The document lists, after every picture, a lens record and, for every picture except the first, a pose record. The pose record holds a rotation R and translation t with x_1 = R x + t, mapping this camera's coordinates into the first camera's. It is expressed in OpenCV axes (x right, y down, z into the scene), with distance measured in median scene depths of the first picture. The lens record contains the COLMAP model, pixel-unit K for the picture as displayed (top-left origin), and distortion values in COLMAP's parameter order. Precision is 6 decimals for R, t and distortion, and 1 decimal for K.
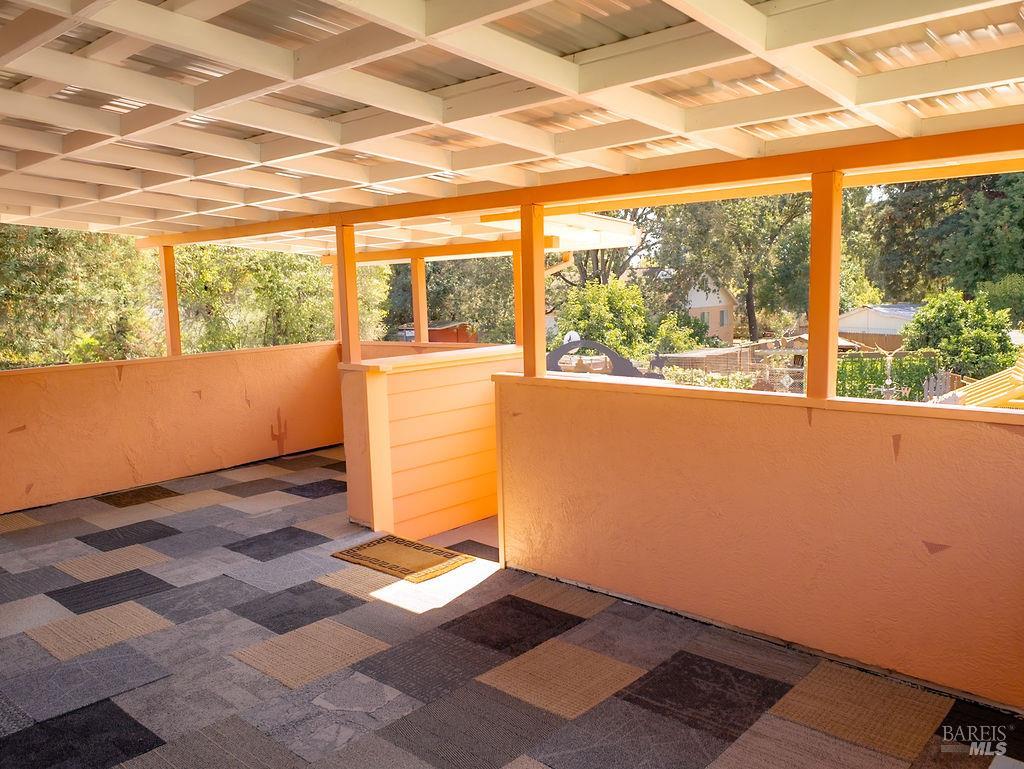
lens RADIAL K [[842.0, 0, 521.5], [0, 842.0, 389.6], [0, 0, 1]] dist [0.016196, -0.001109]
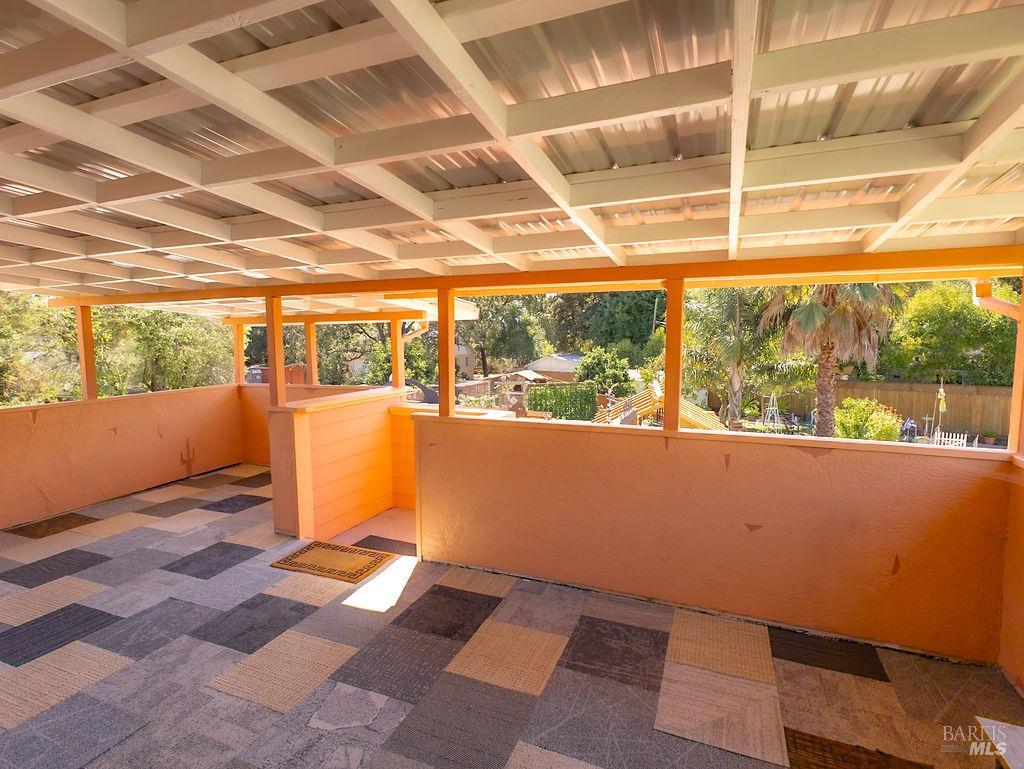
lens RADIAL K [[524.9, 0, 527.6], [0, 524.9, 385.1], [0, 0, 1]] dist [0.011817, -0.002699]
pose [[0.938911, -0.009752, 0.344021, -0.130502], [0.023299, 0.999106, -0.035268, -0.027546], [-0.343370, 0.041129, 0.938299, 0.143136]]
